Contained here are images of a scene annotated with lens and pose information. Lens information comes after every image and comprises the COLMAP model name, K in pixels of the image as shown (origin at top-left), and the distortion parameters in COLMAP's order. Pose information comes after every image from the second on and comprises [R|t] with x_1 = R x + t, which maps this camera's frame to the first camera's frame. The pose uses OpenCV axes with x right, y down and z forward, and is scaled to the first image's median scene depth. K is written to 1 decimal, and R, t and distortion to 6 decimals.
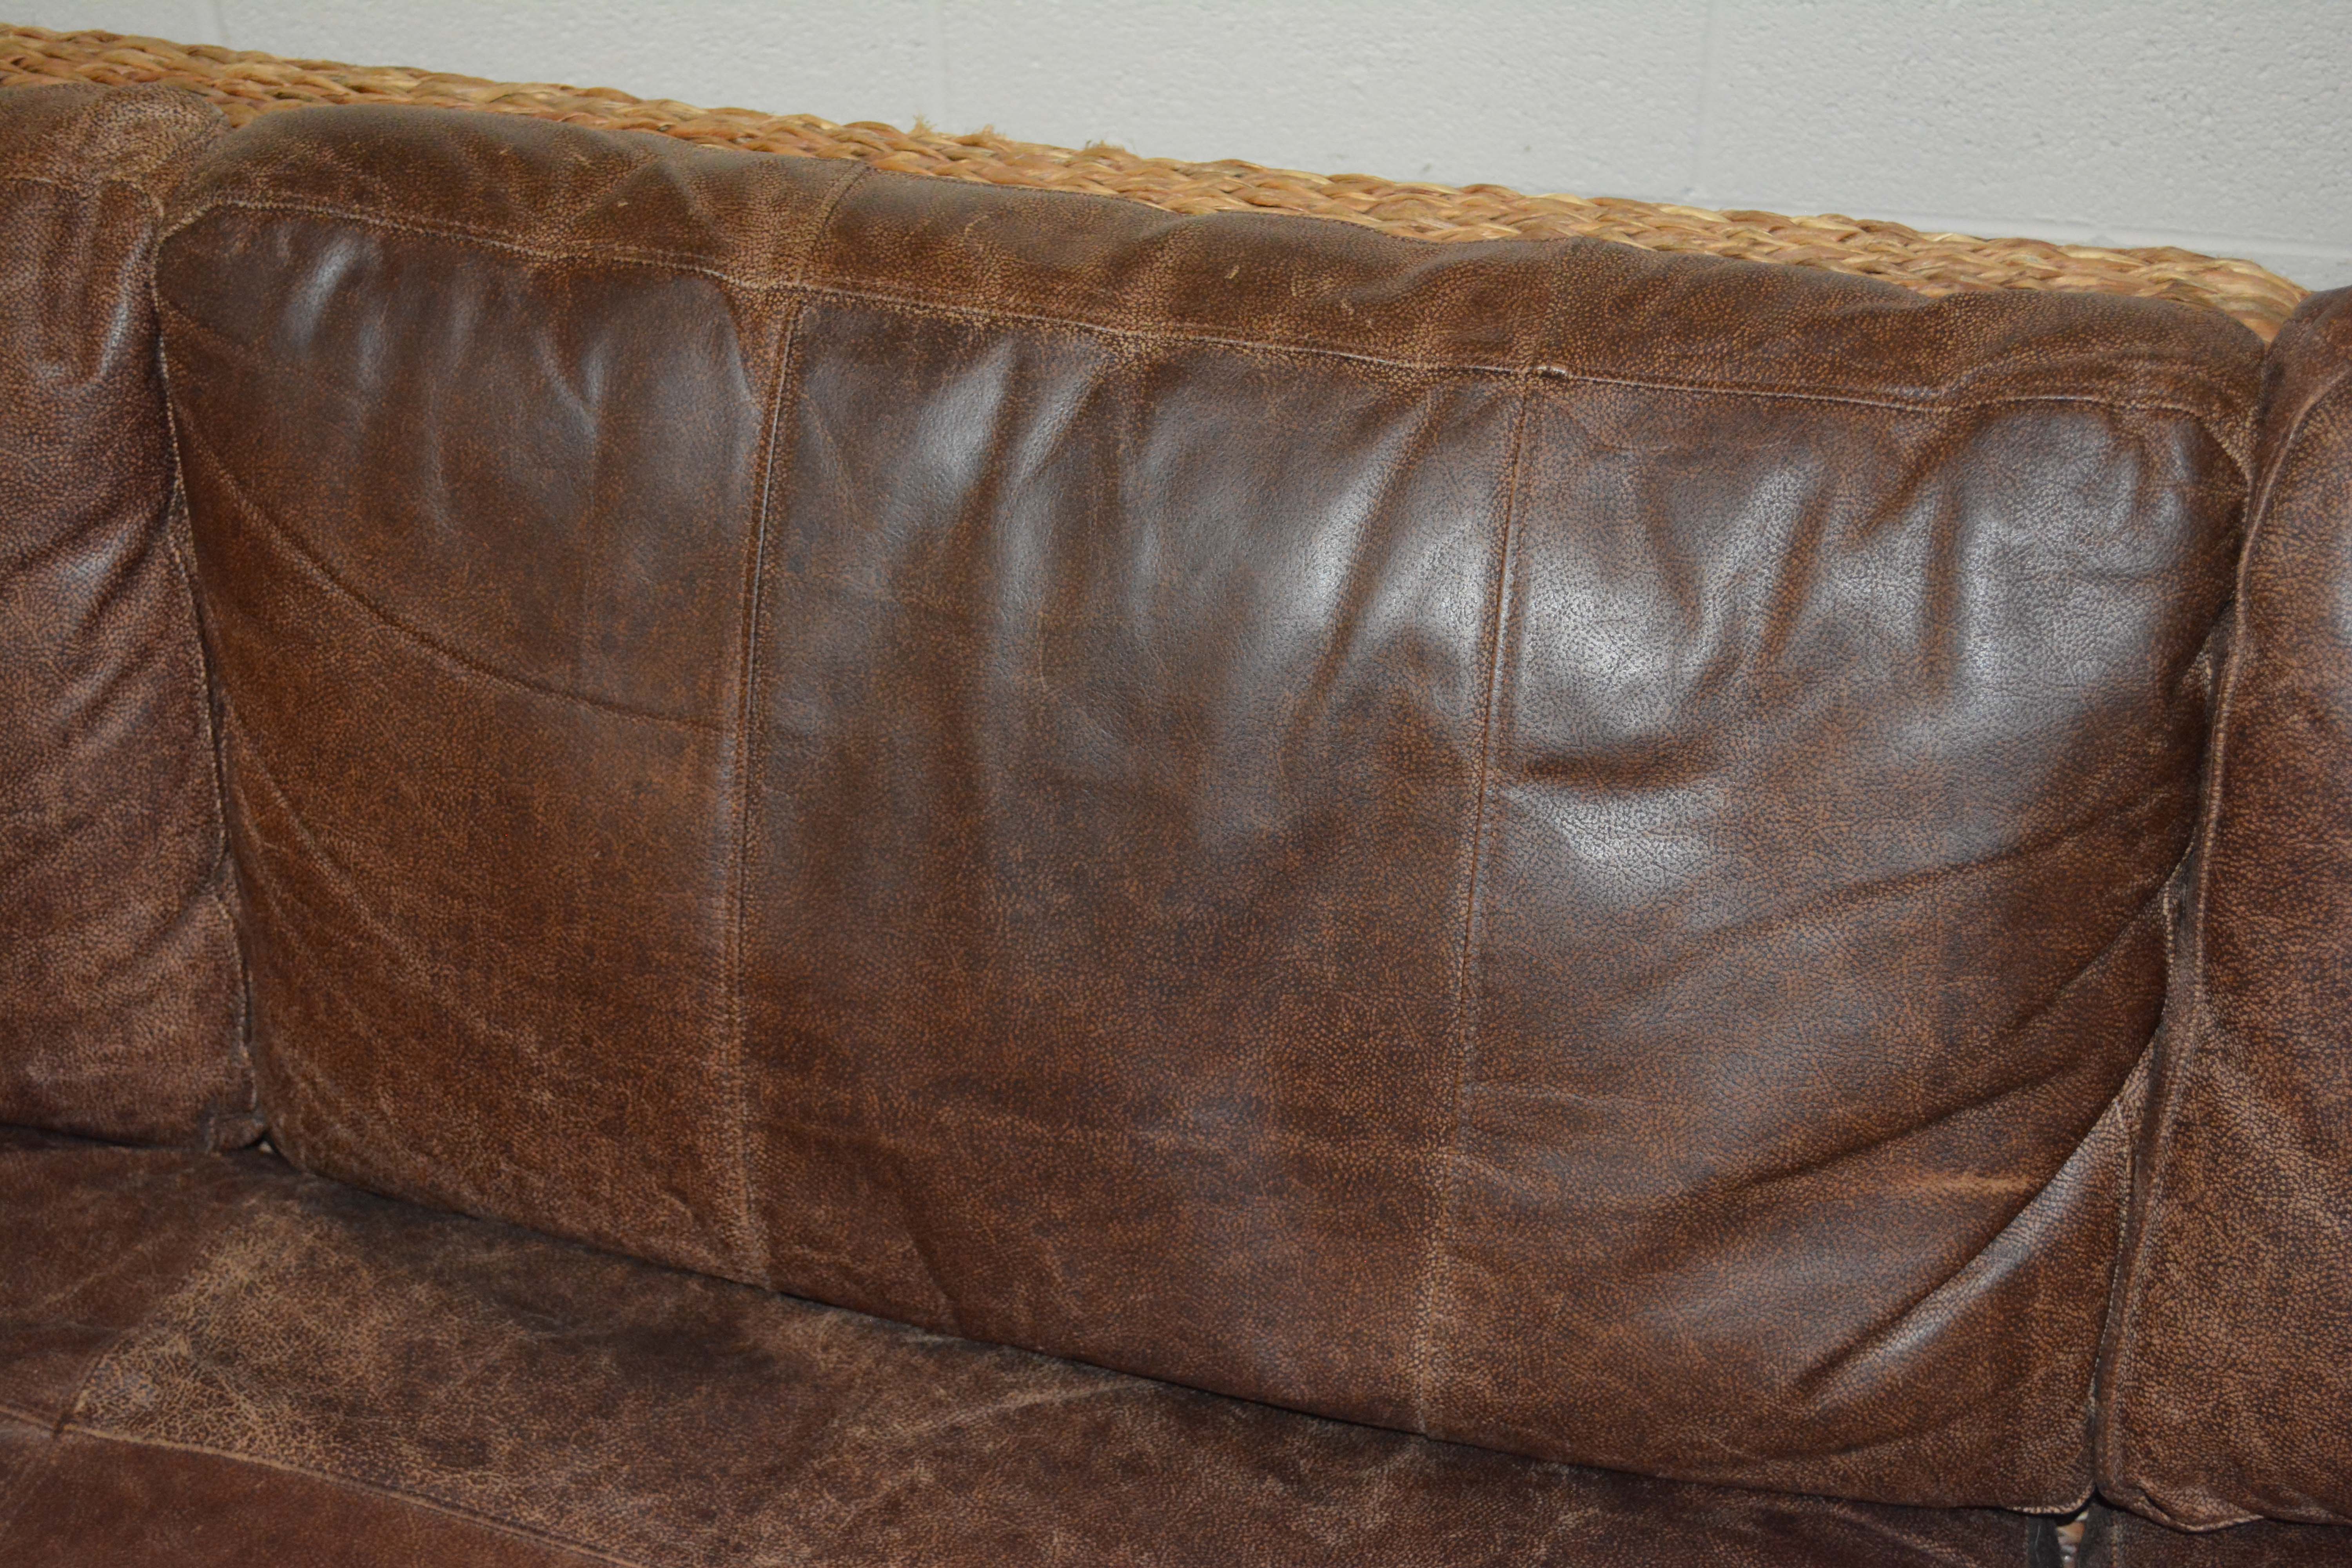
lens RADIAL K [[3334.5, 0, 1159.1], [0, 3334.5, 788.5], [0, 0, 1]] dist [-0.019691, 0.000000]
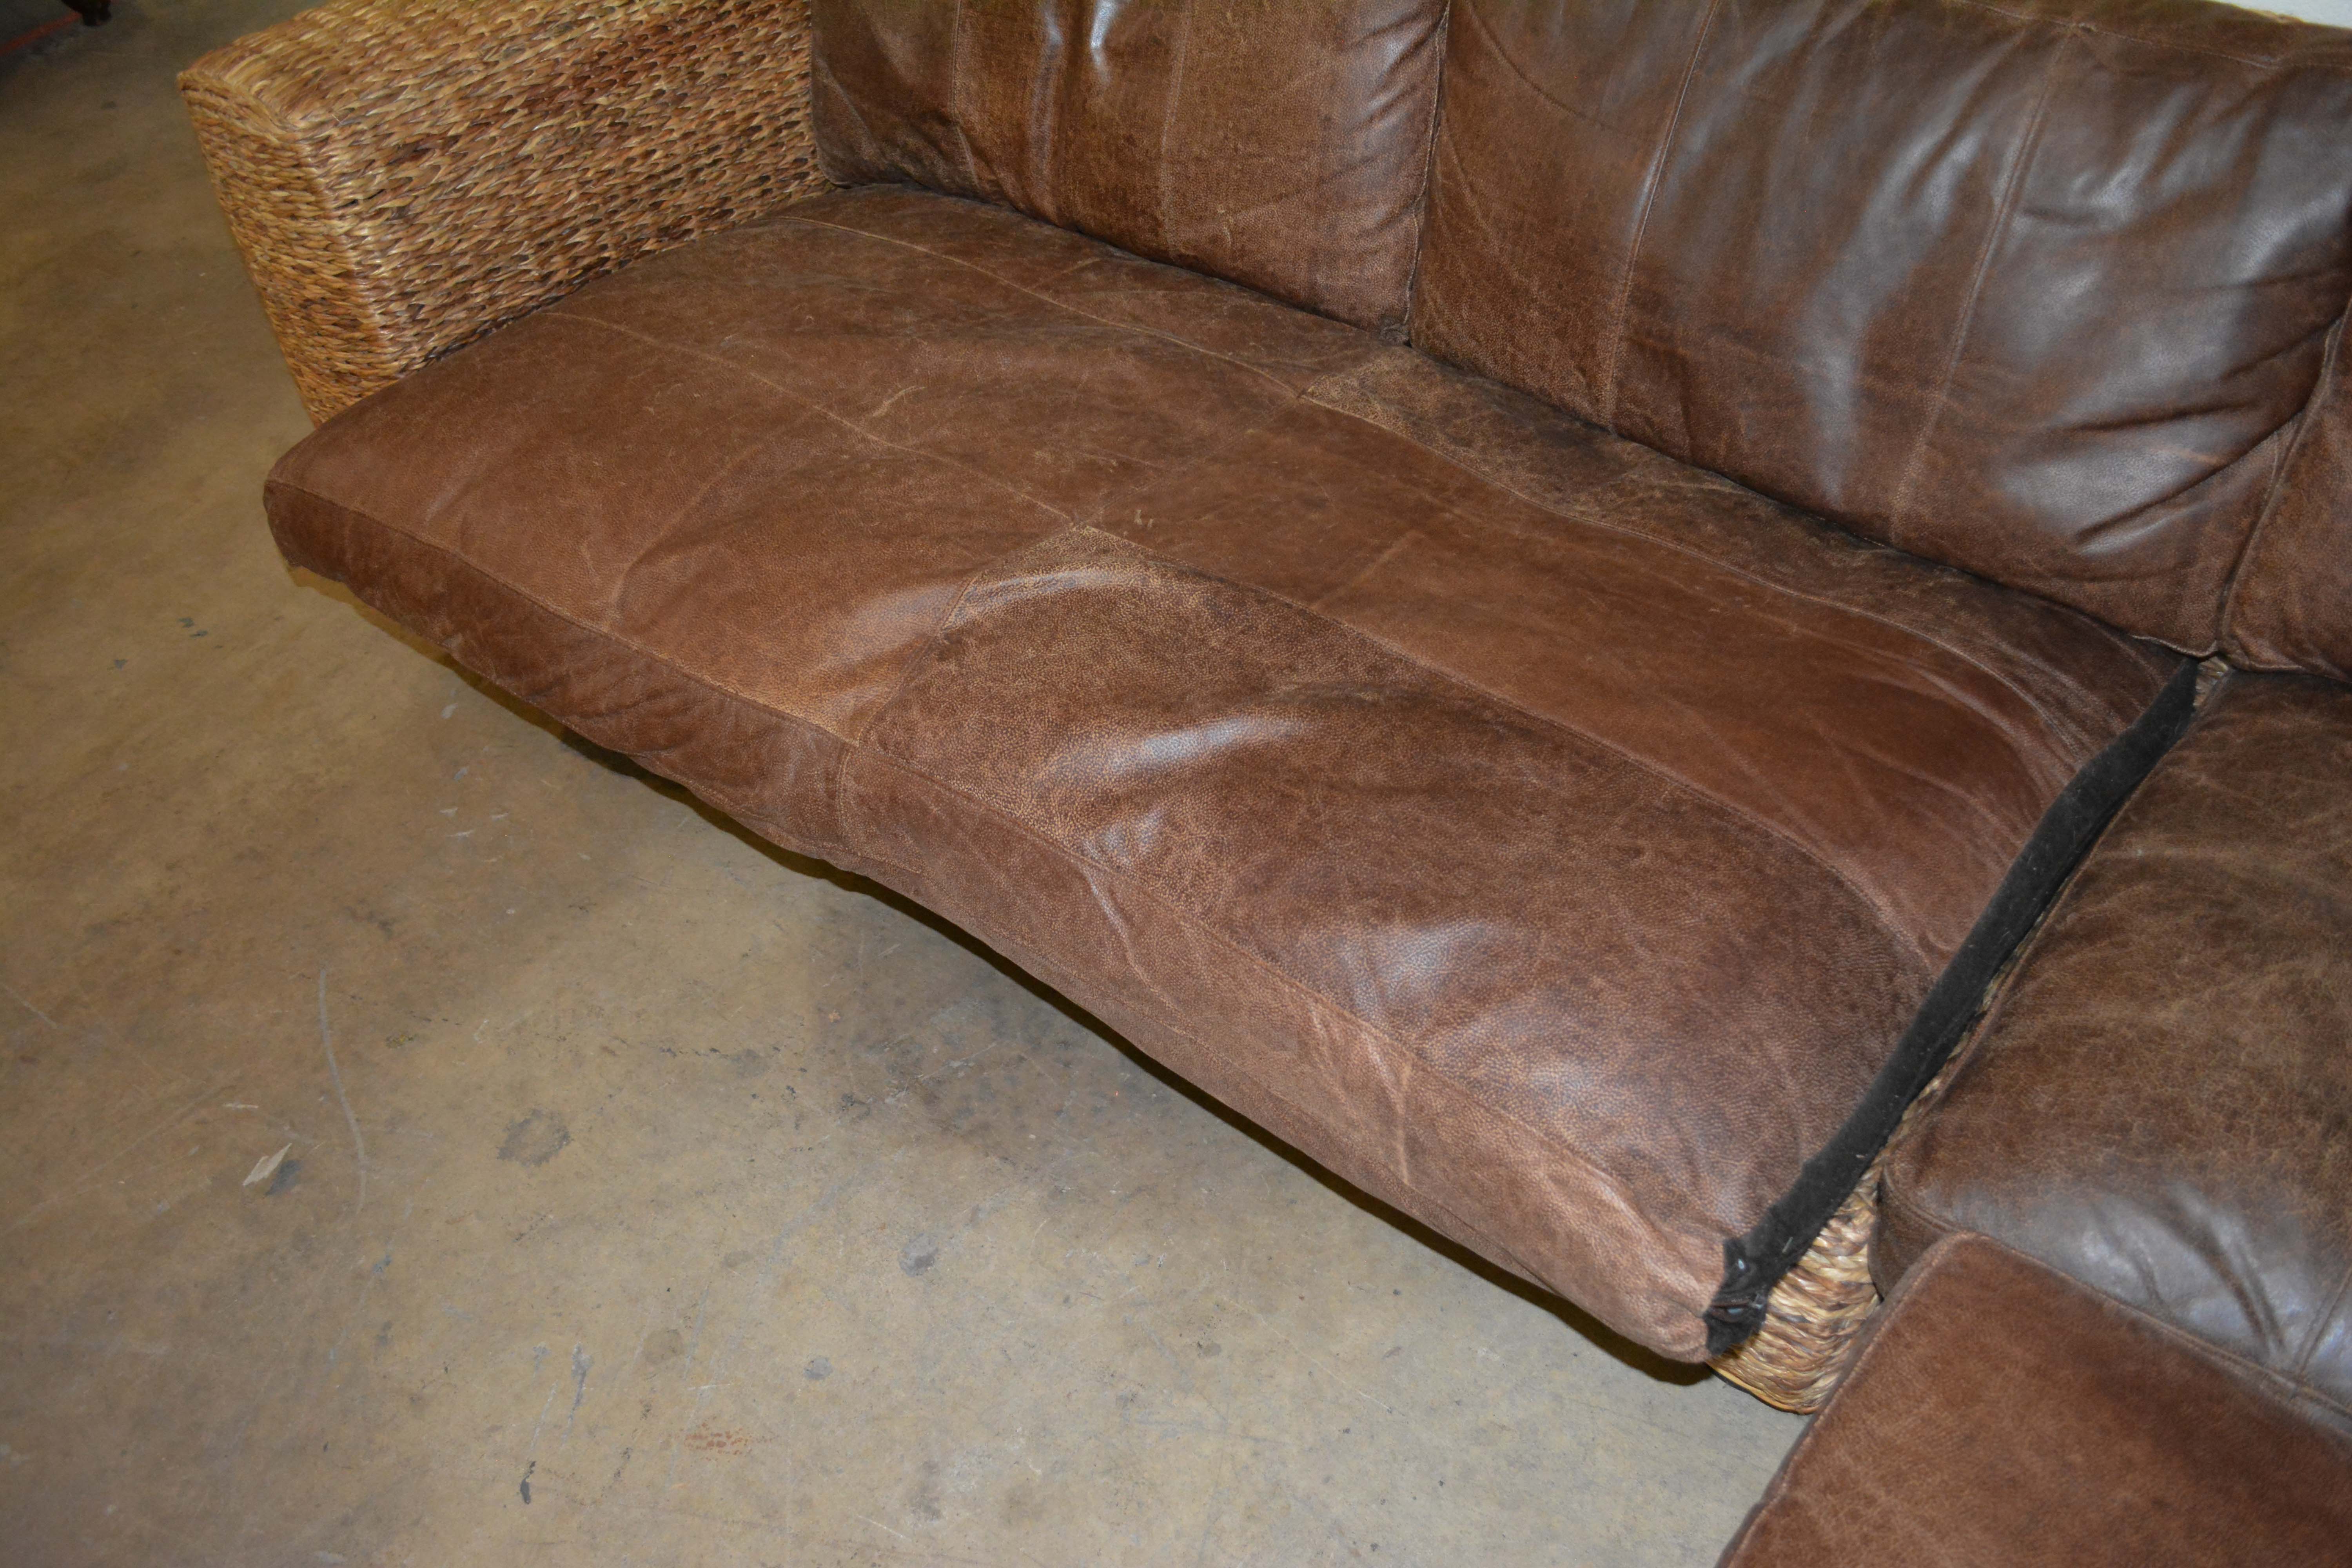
lens RADIAL K [[1945.8, 0, 1167.8], [0, 1945.8, 803.2], [0, 0, 1]] dist [-0.082127, 0.016112]
pose [[0.903125, 0.273672, -0.330861, 0.112647], [-0.234057, 0.959787, 0.155003, 0.272402], [0.359976, -0.062547, 0.930863, -0.314066]]
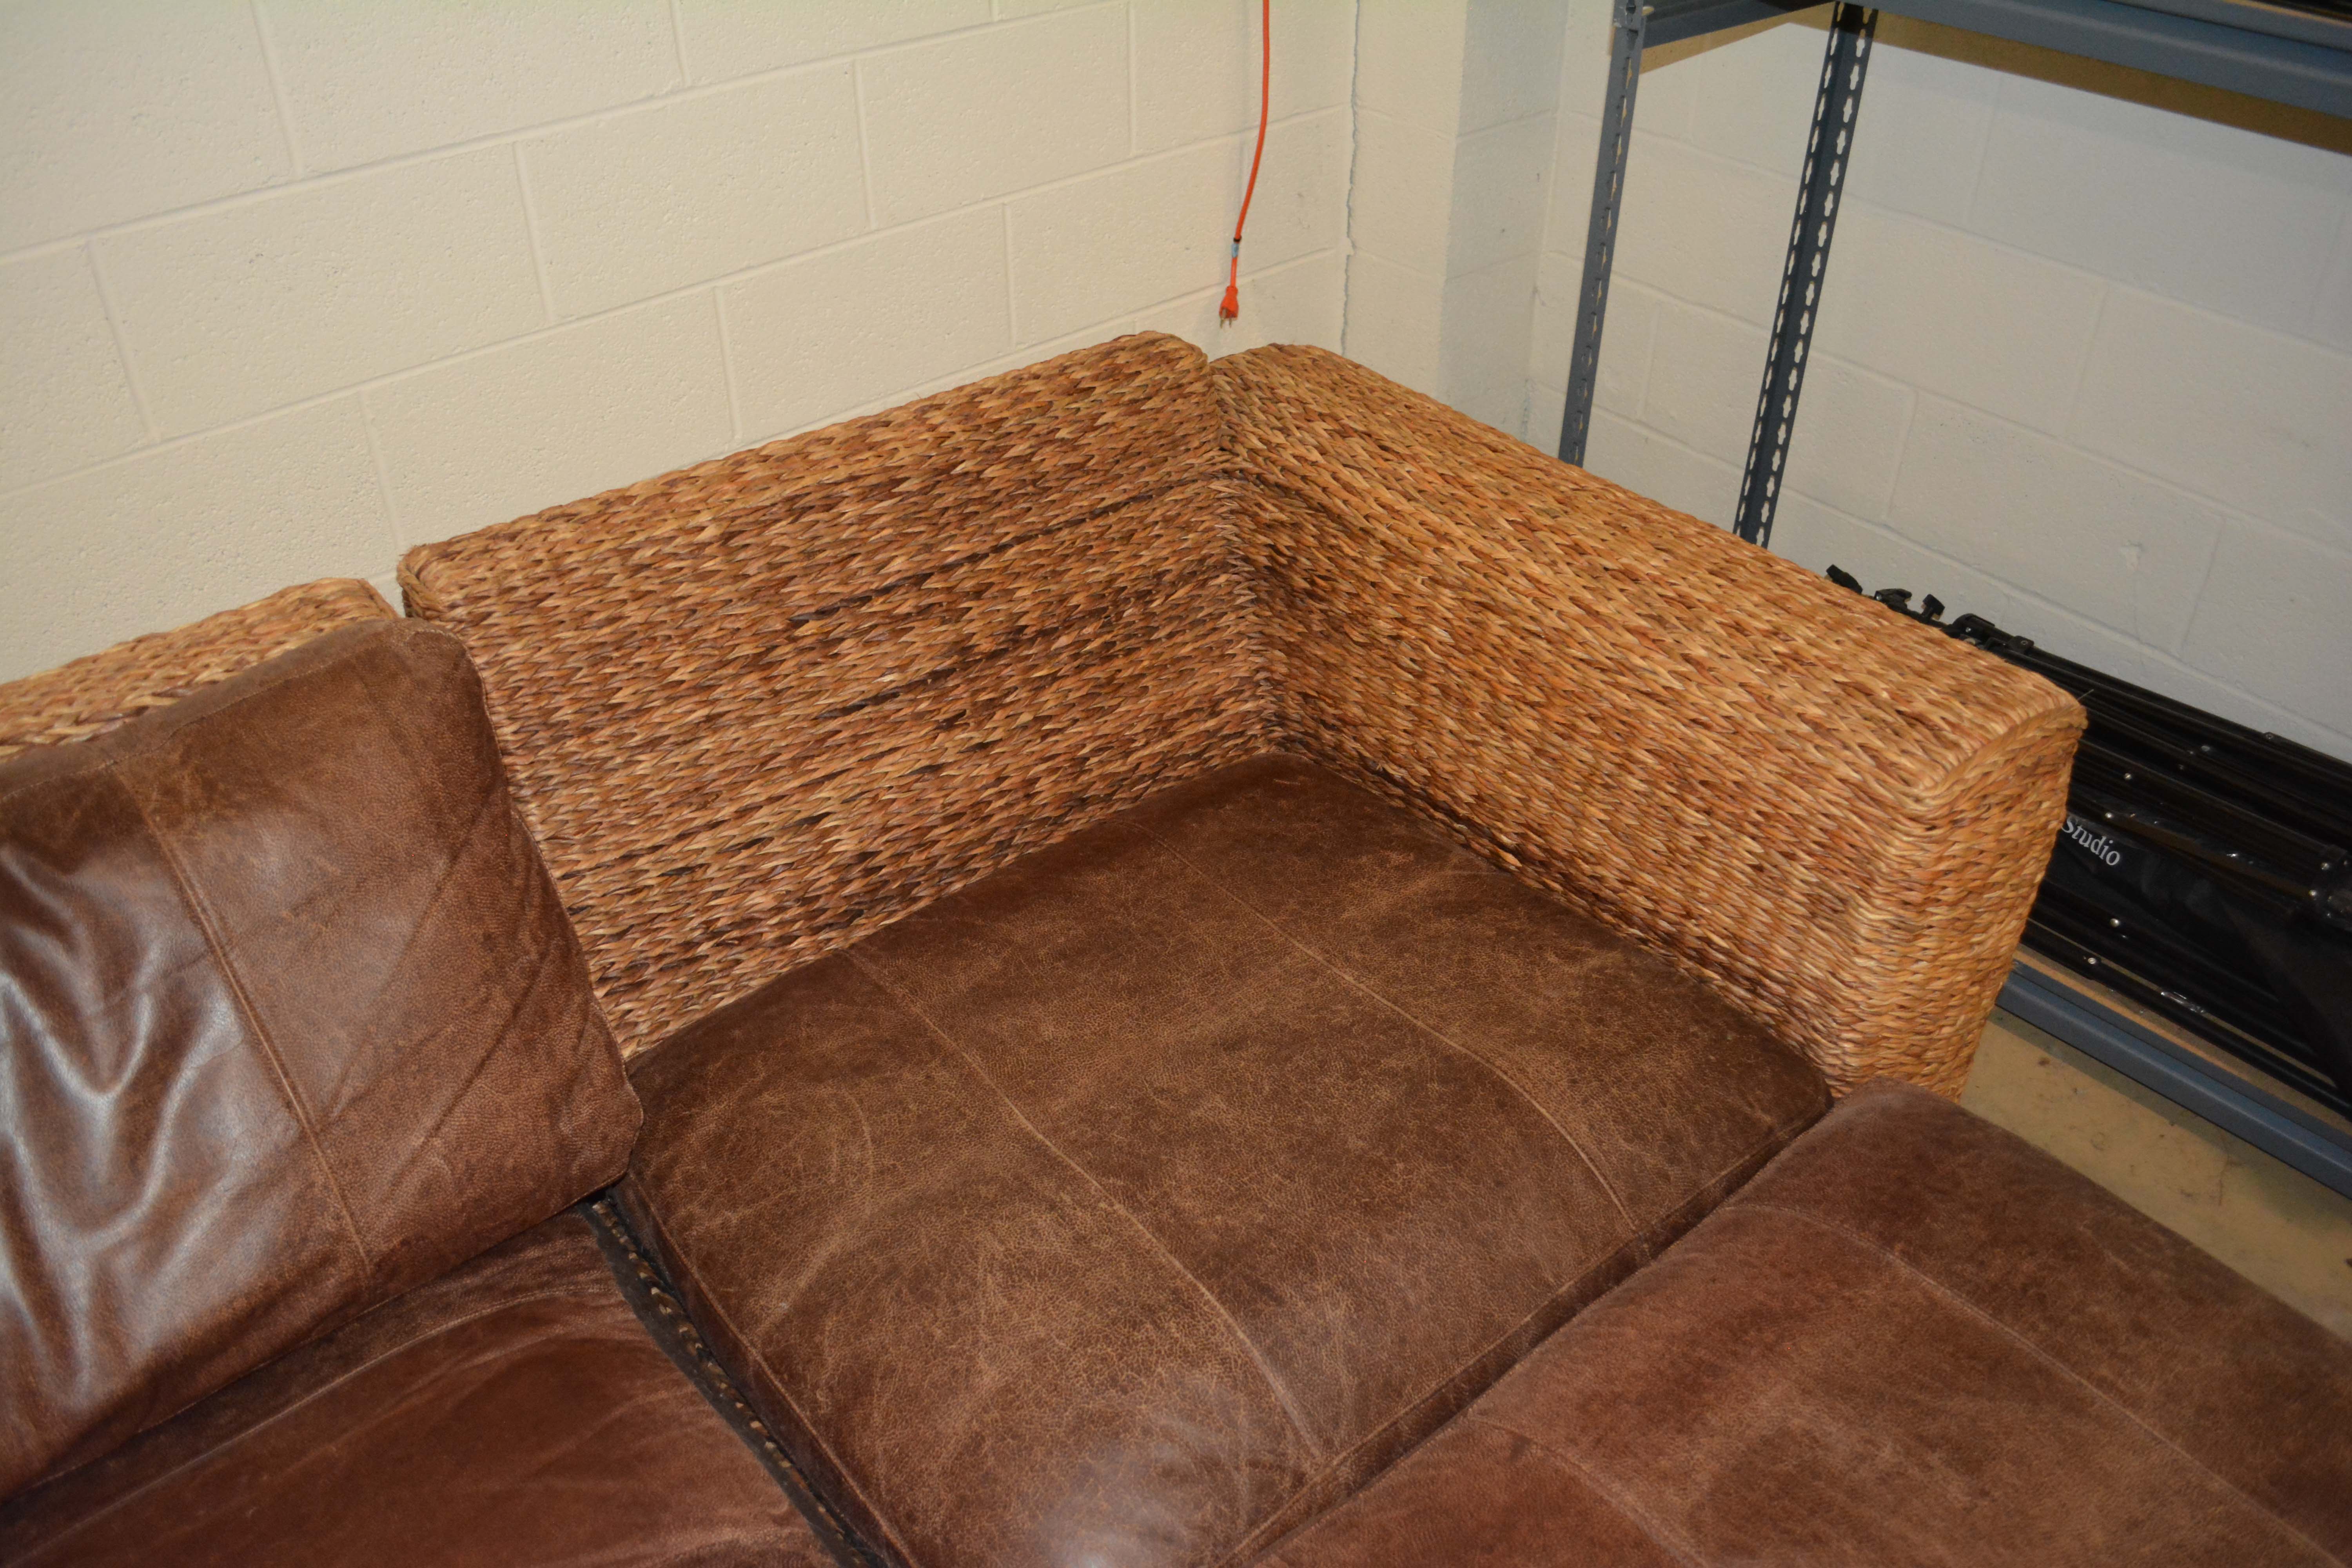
lens RADIAL K [[1858.5, 0, 1159.1], [0, 1858.5, 785.5], [0, 0, 1]] dist [-0.085609, 0.015733]
pose [[0.612742, -0.445624, 0.652660, -0.154229], [0.493487, 0.860805, 0.124438, 0.065530], [-0.617266, 0.245831, 0.747362, -0.132828]]
